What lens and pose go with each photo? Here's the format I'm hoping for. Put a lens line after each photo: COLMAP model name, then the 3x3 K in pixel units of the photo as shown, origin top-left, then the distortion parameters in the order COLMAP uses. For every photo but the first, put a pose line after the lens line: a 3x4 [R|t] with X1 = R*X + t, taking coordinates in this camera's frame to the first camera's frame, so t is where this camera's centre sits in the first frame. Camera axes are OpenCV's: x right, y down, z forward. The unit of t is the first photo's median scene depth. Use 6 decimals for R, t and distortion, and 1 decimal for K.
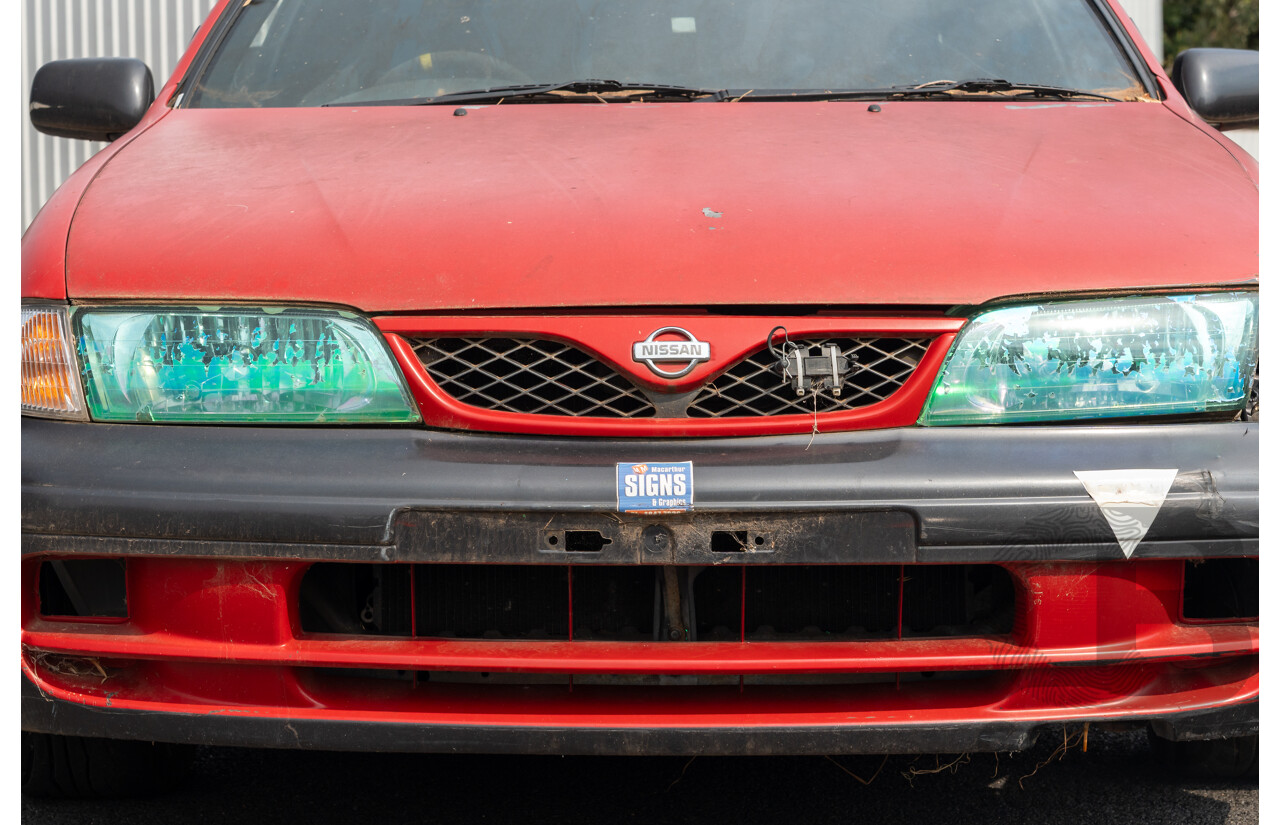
lens RADIAL K [[3024.2, 0, 702.7], [0, 3024.2, 386.8], [0, 0, 1]] dist [0.016527, 0.358443]
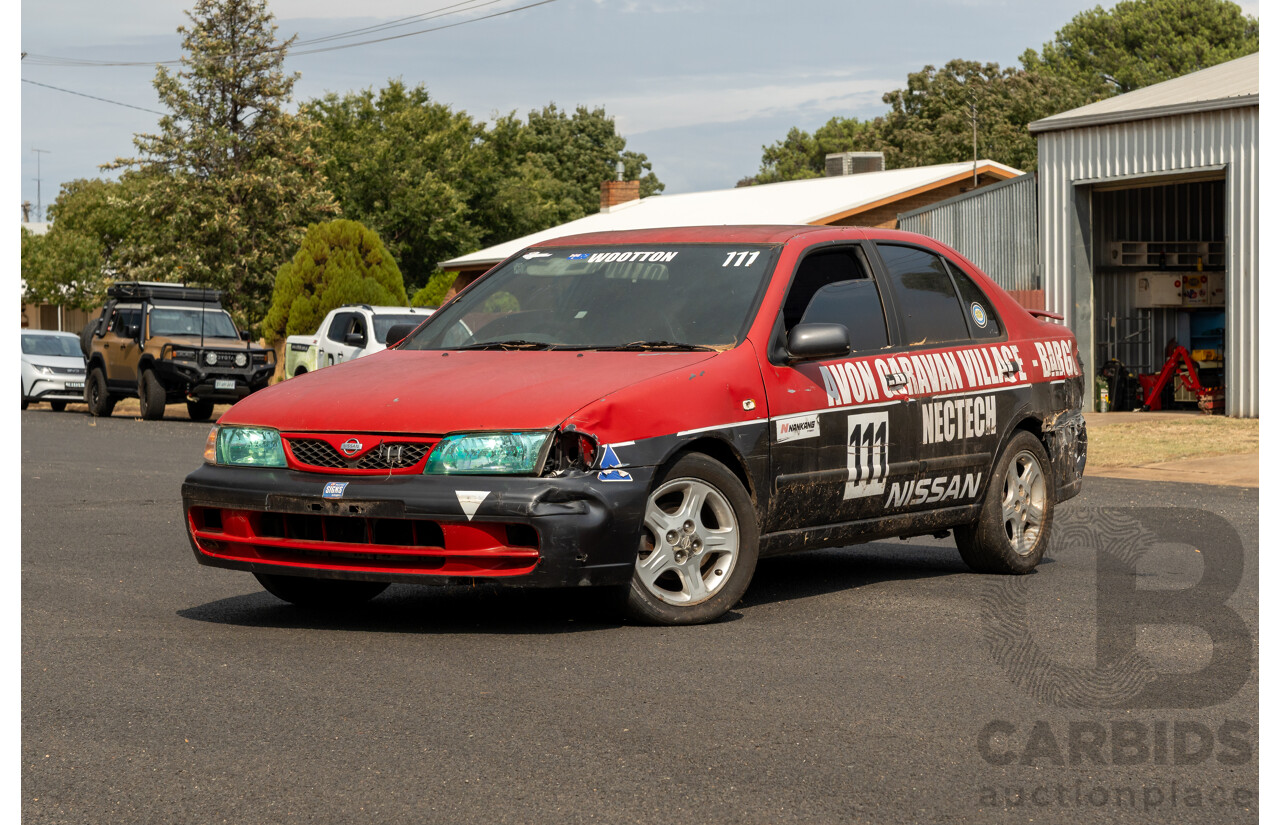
lens RADIAL K [[3024.2, 0, 702.7], [0, 3024.2, 386.8], [0, 0, 1]] dist [0.016527, 0.358443]
pose [[0.857842, 0.020098, -0.513521, 1.834502], [-0.037533, 0.999017, -0.023601, -0.012968], [0.512542, 0.039520, 0.857752, -1.412426]]
